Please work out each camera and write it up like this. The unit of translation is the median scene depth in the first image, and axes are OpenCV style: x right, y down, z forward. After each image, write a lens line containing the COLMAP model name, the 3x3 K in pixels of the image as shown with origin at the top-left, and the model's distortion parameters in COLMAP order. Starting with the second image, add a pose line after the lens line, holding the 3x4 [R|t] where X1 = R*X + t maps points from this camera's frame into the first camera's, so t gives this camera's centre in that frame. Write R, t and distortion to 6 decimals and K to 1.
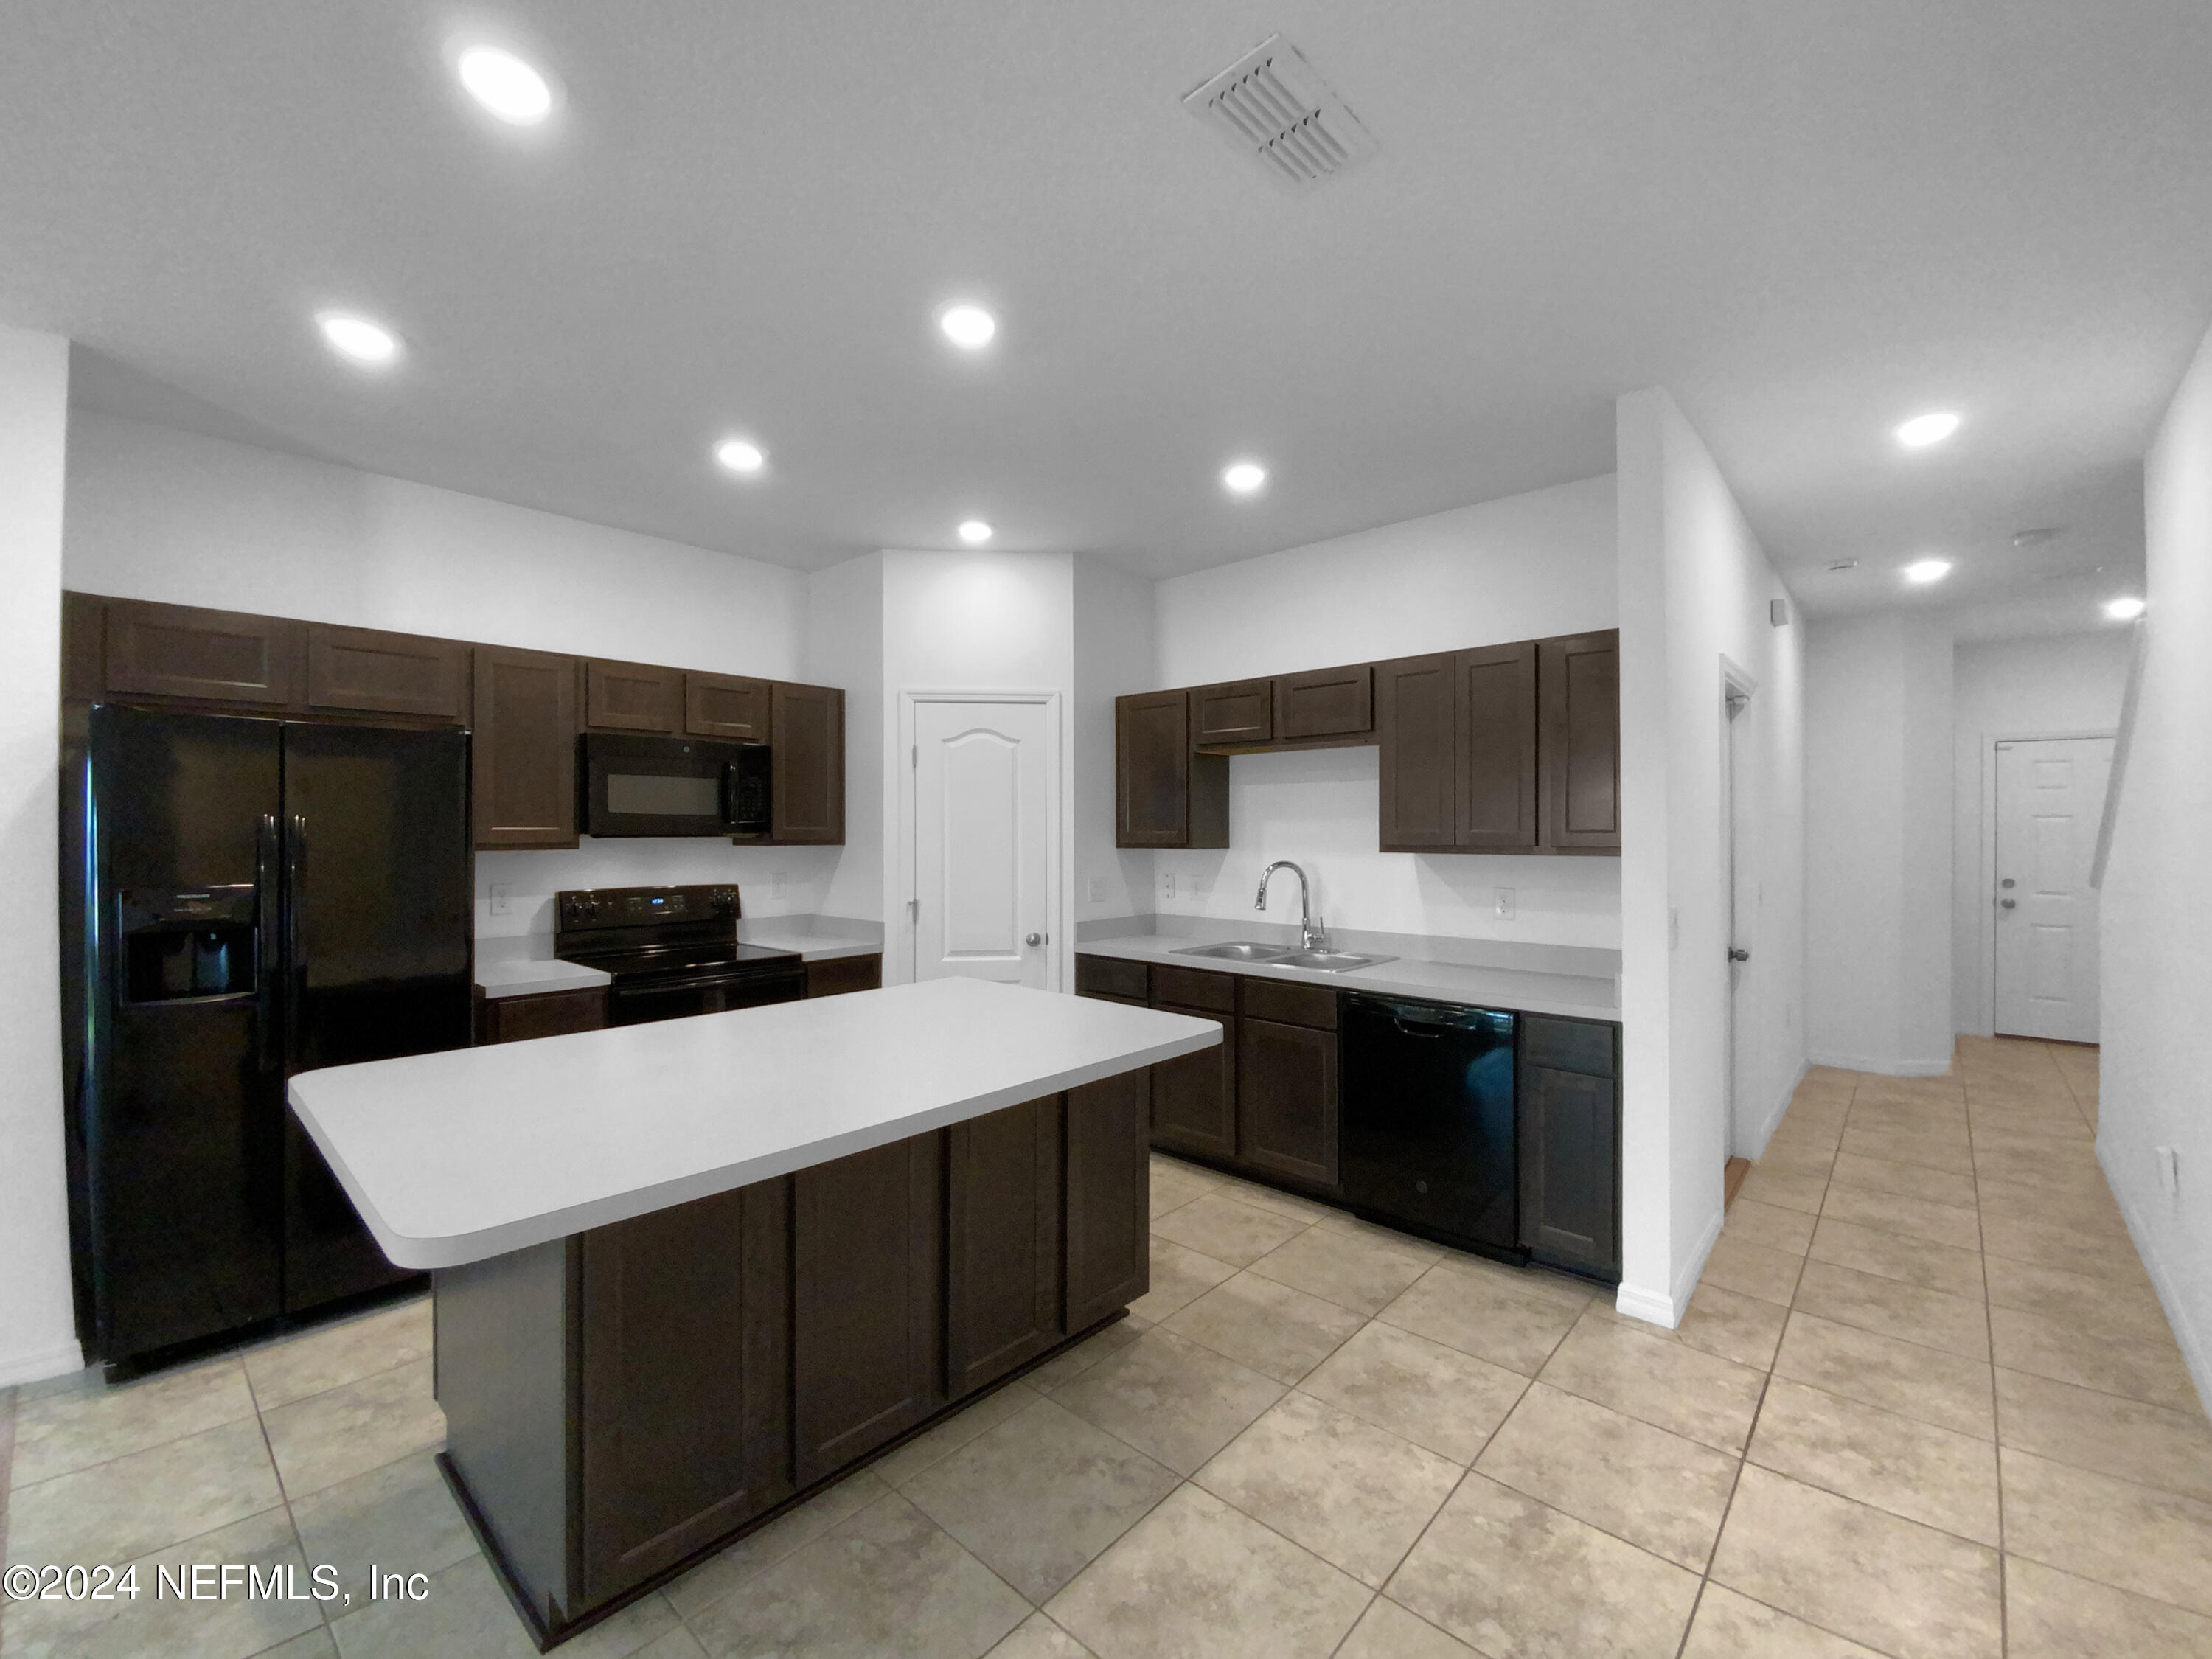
lens RADIAL K [[930.9, 0, 1106.0], [0, 930.9, 829.5], [0, 0, 1]] dist [-0.000049, -0.000170]
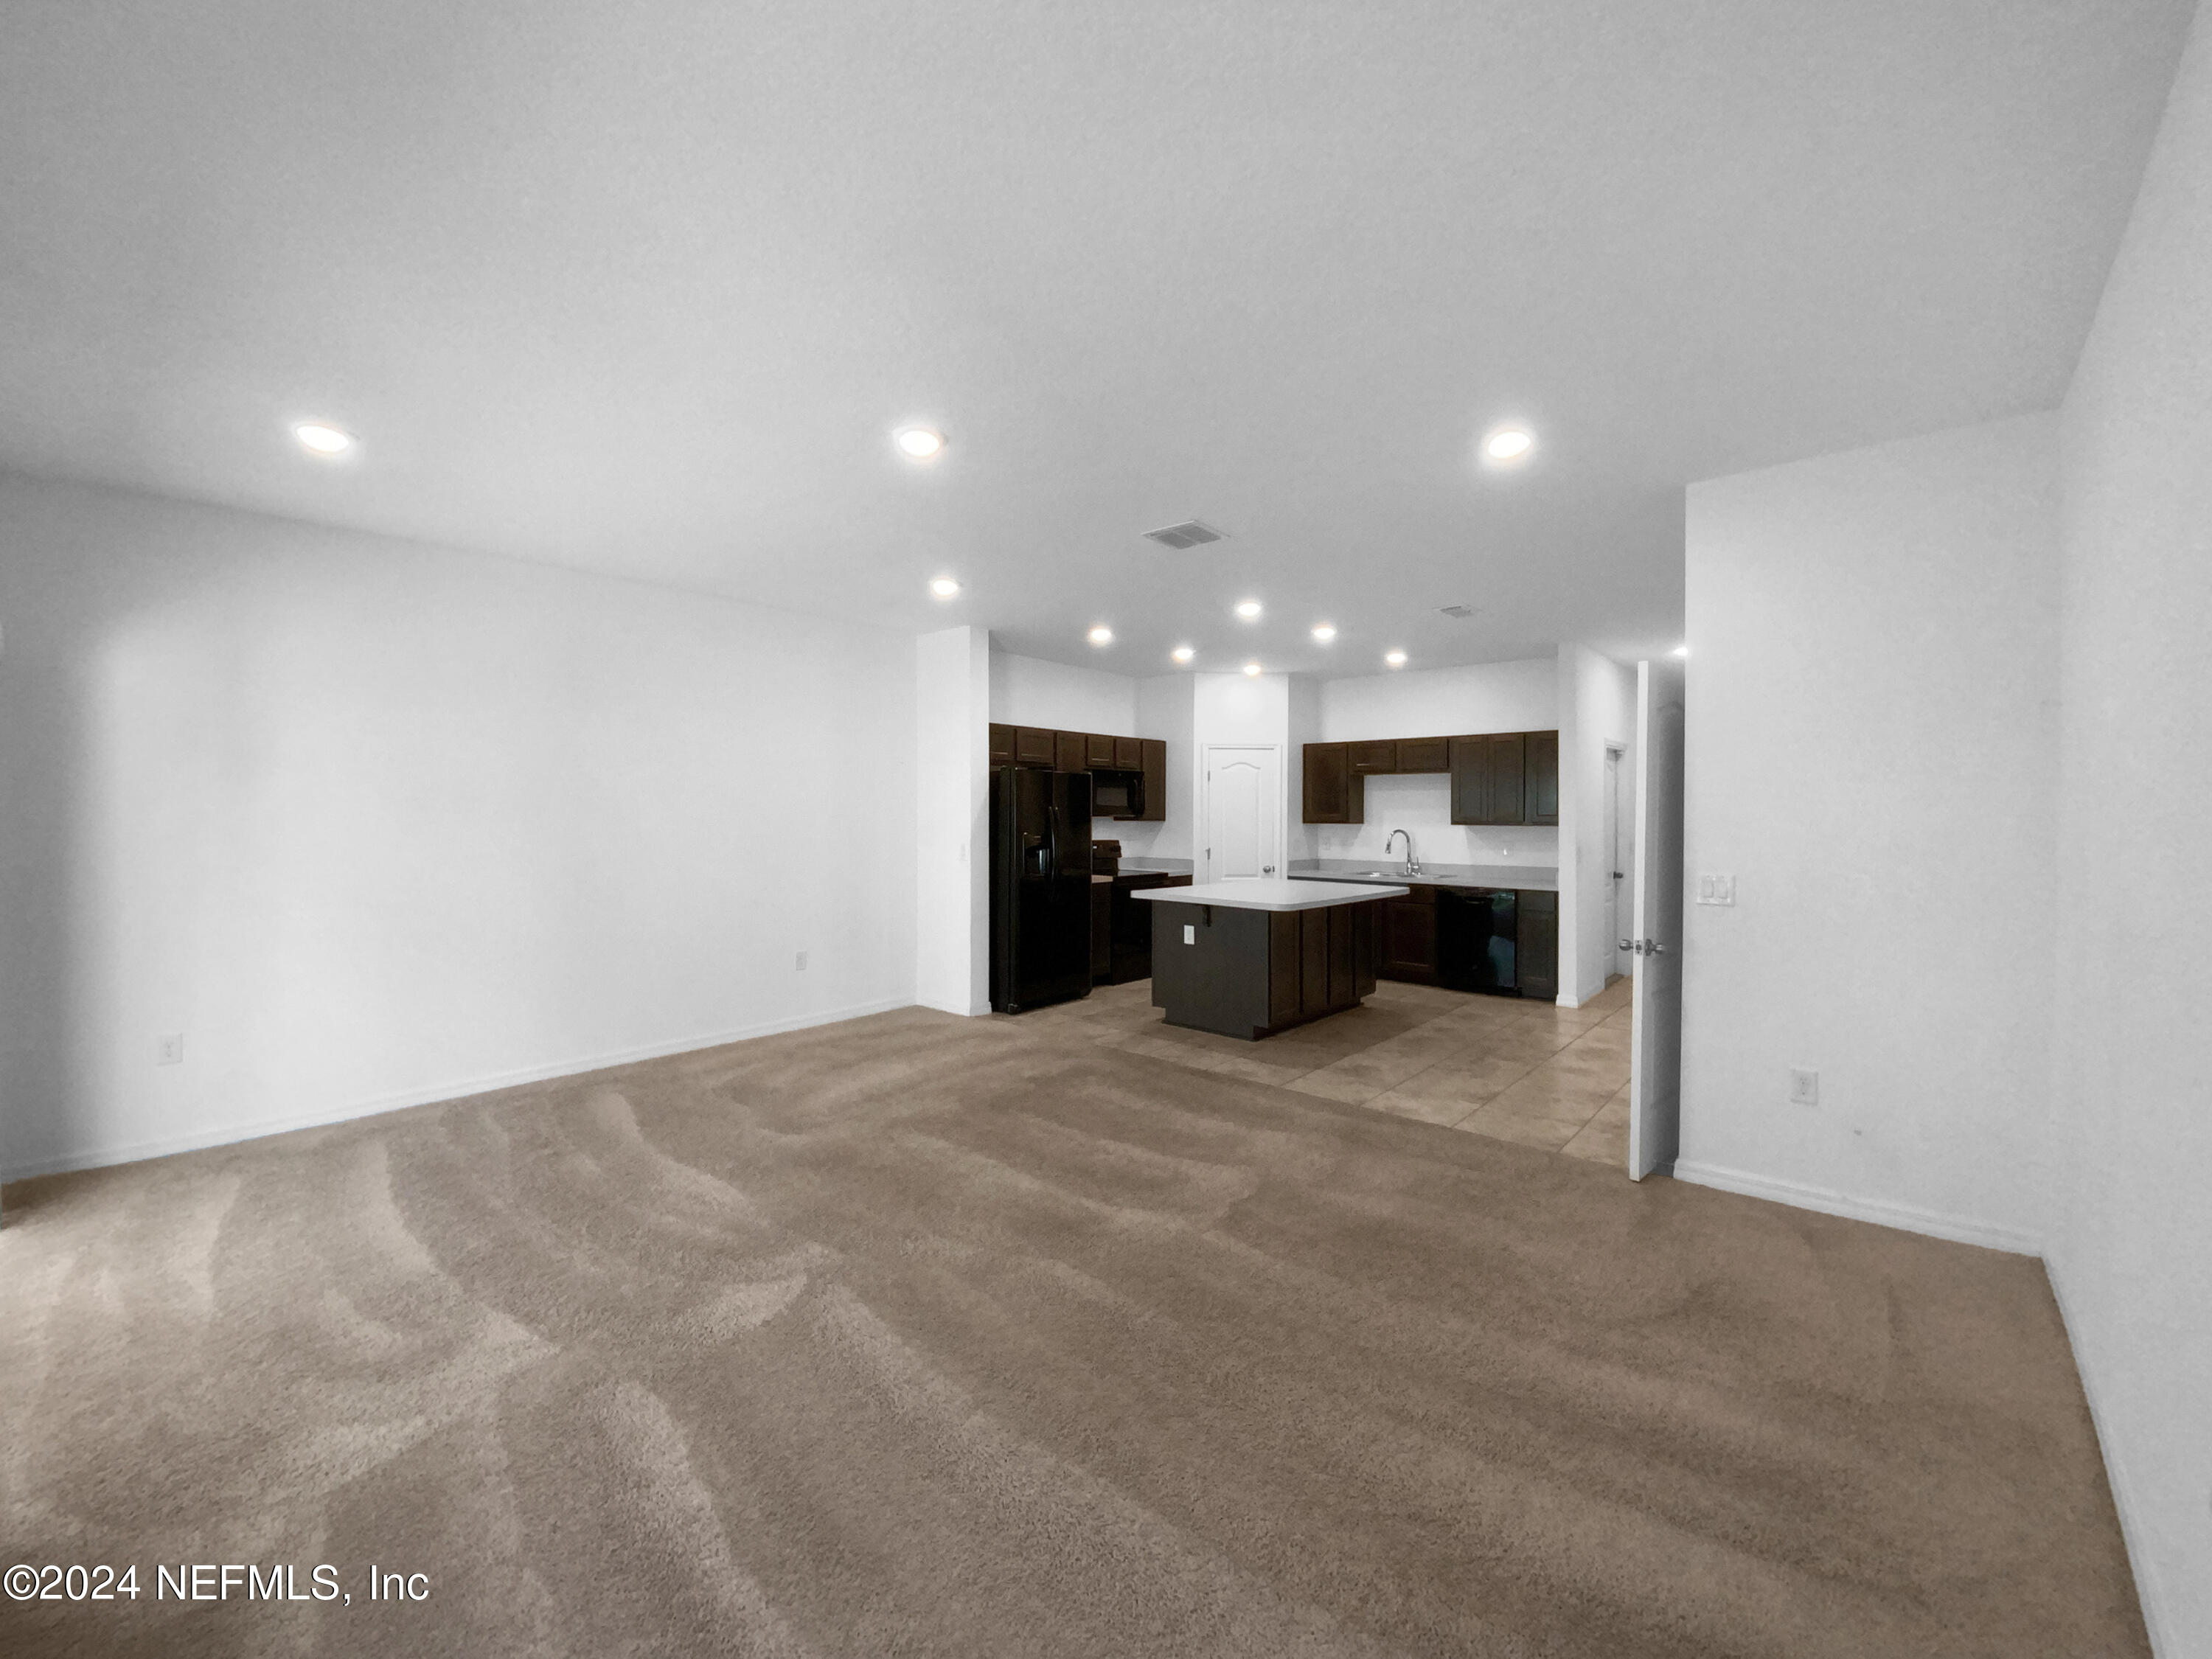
lens RADIAL K [[910.7, 0, 1103.8], [0, 910.7, 819.5], [0, 0, 1]] dist [-0.001314, -0.000282]
pose [[0.999847, 0.004878, 0.016802, -0.558083], [-0.004973, 0.999972, 0.005646, 0.004897], [-0.016774, -0.005729, 0.999843, -1.120083]]
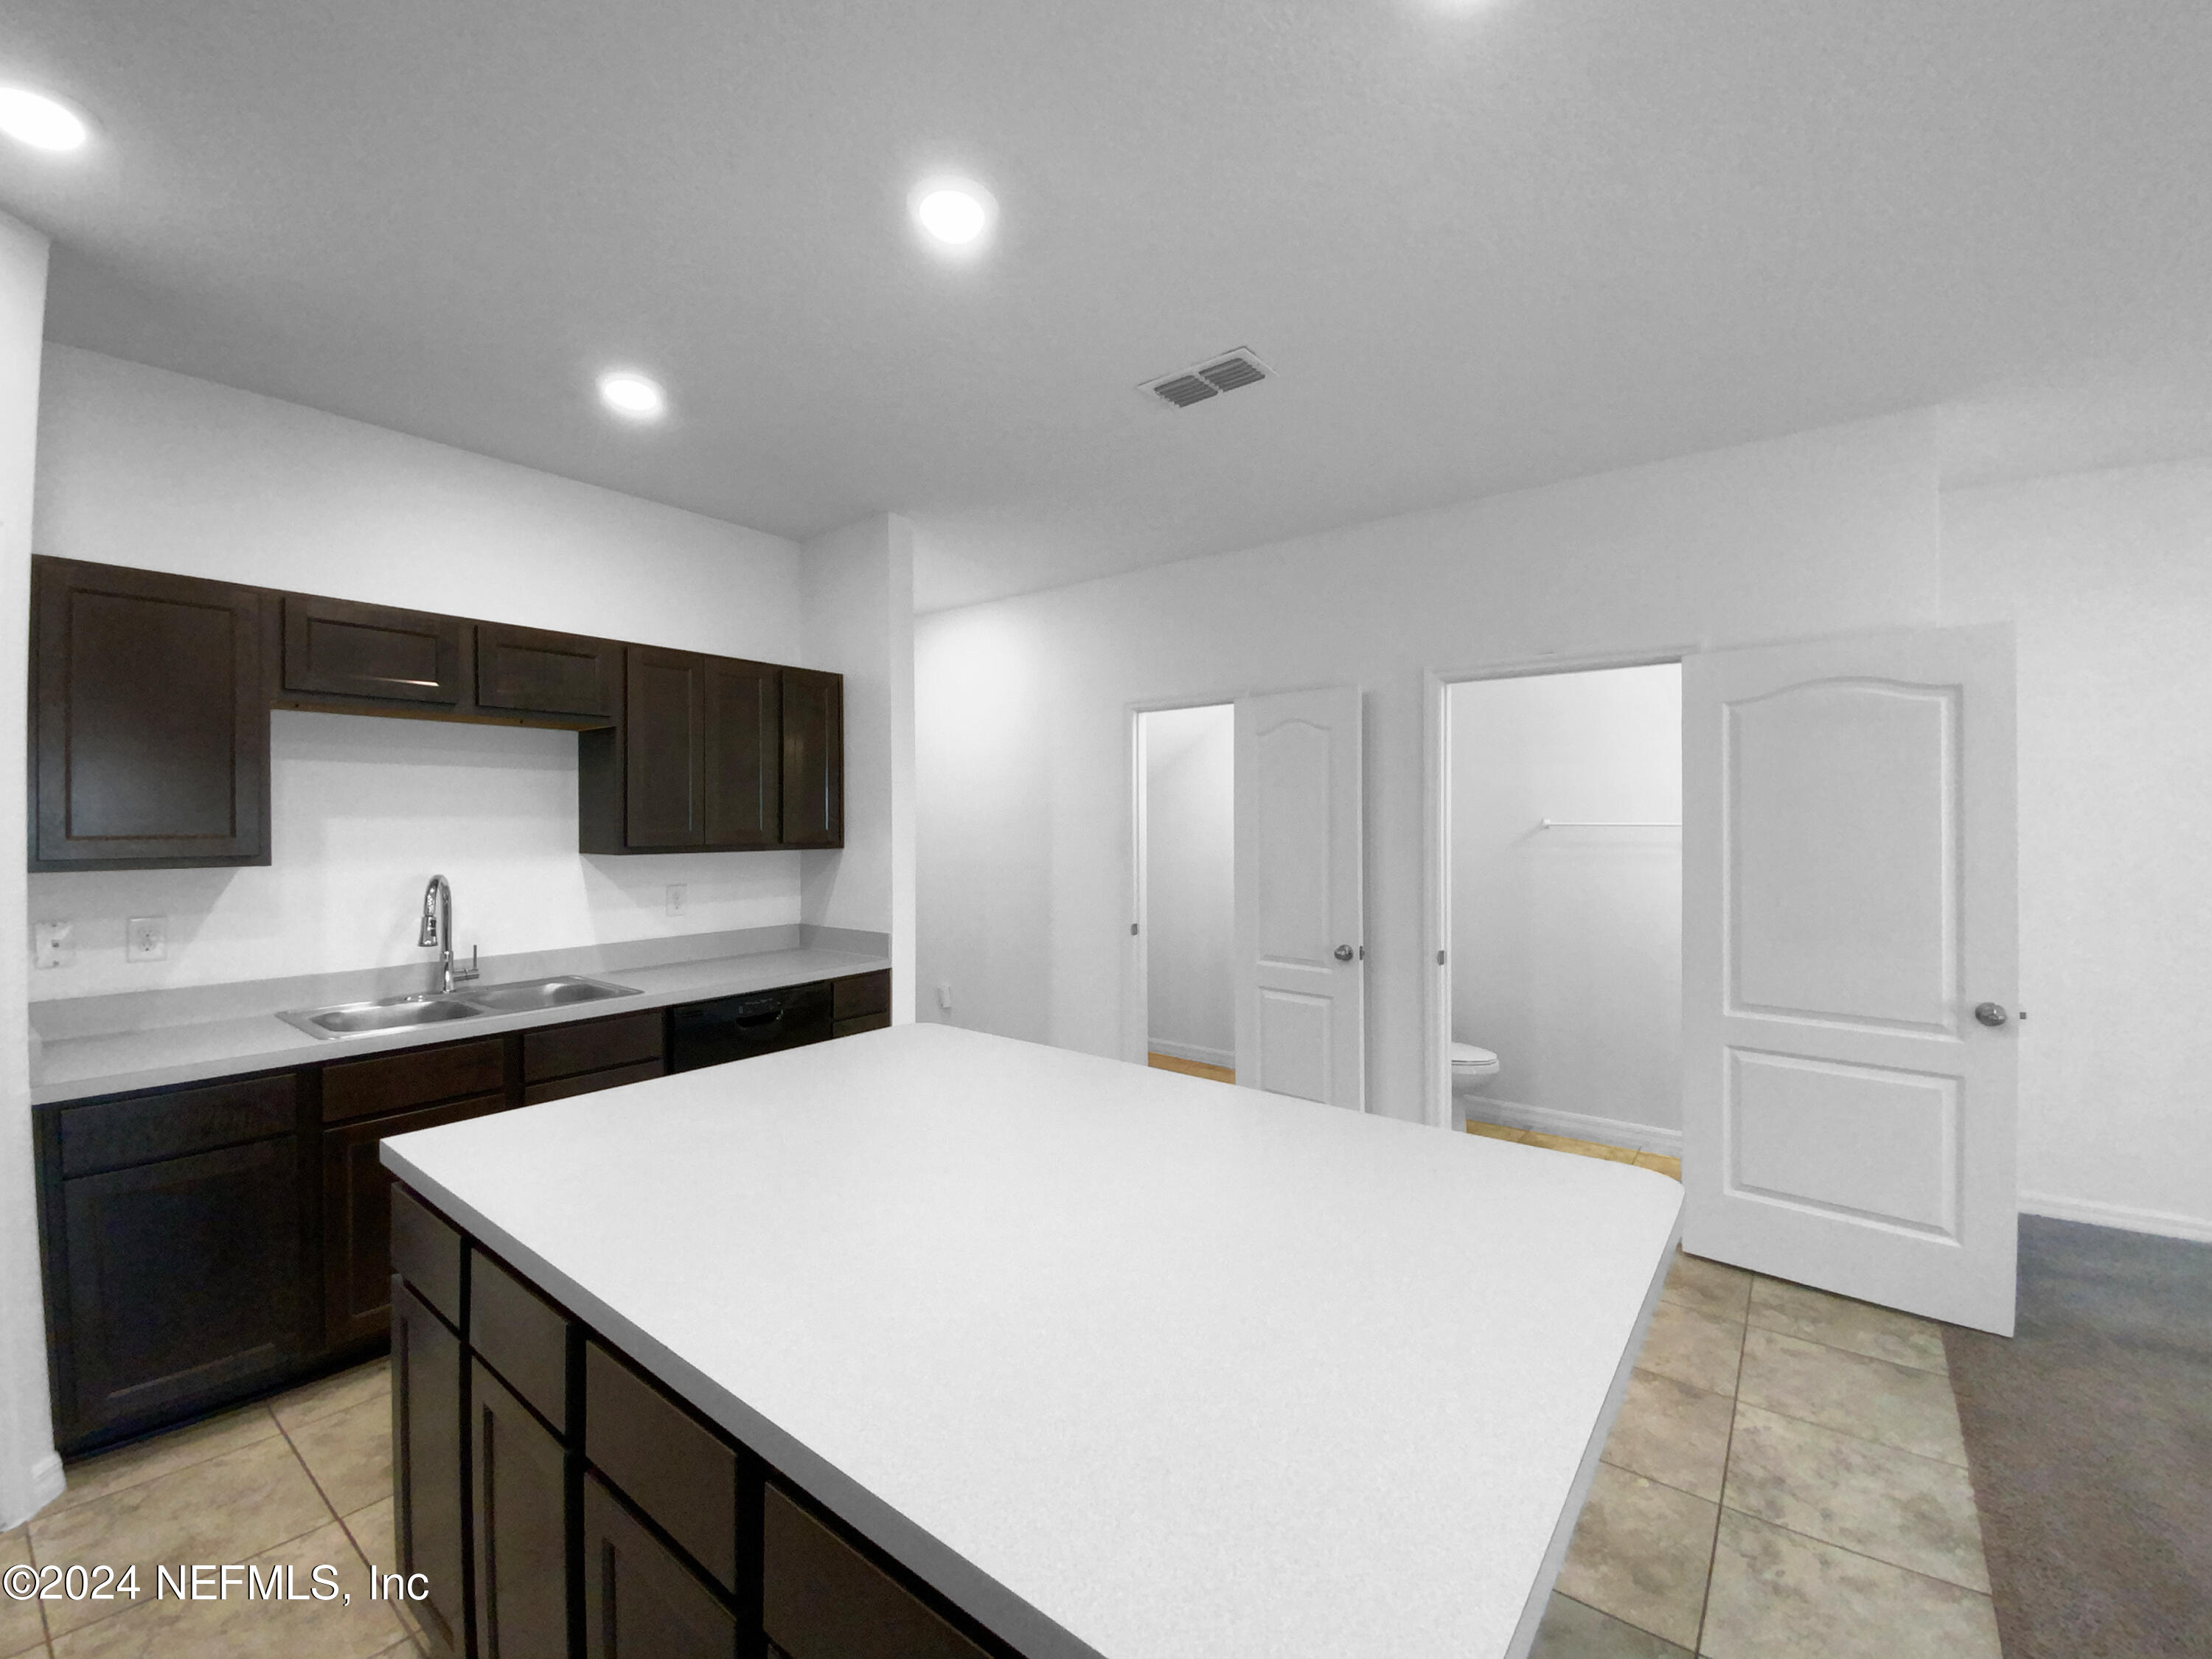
lens RADIAL K [[910.7, 0, 1103.8], [0, 910.7, 819.5], [0, 0, 1]] dist [-0.001314, -0.000282]
pose [[-0.071795, -0.002924, 0.997415, -0.632064], [-0.002924, 0.999992, 0.002721, -0.014279], [-0.997415, -0.002721, -0.071803, 0.619762]]
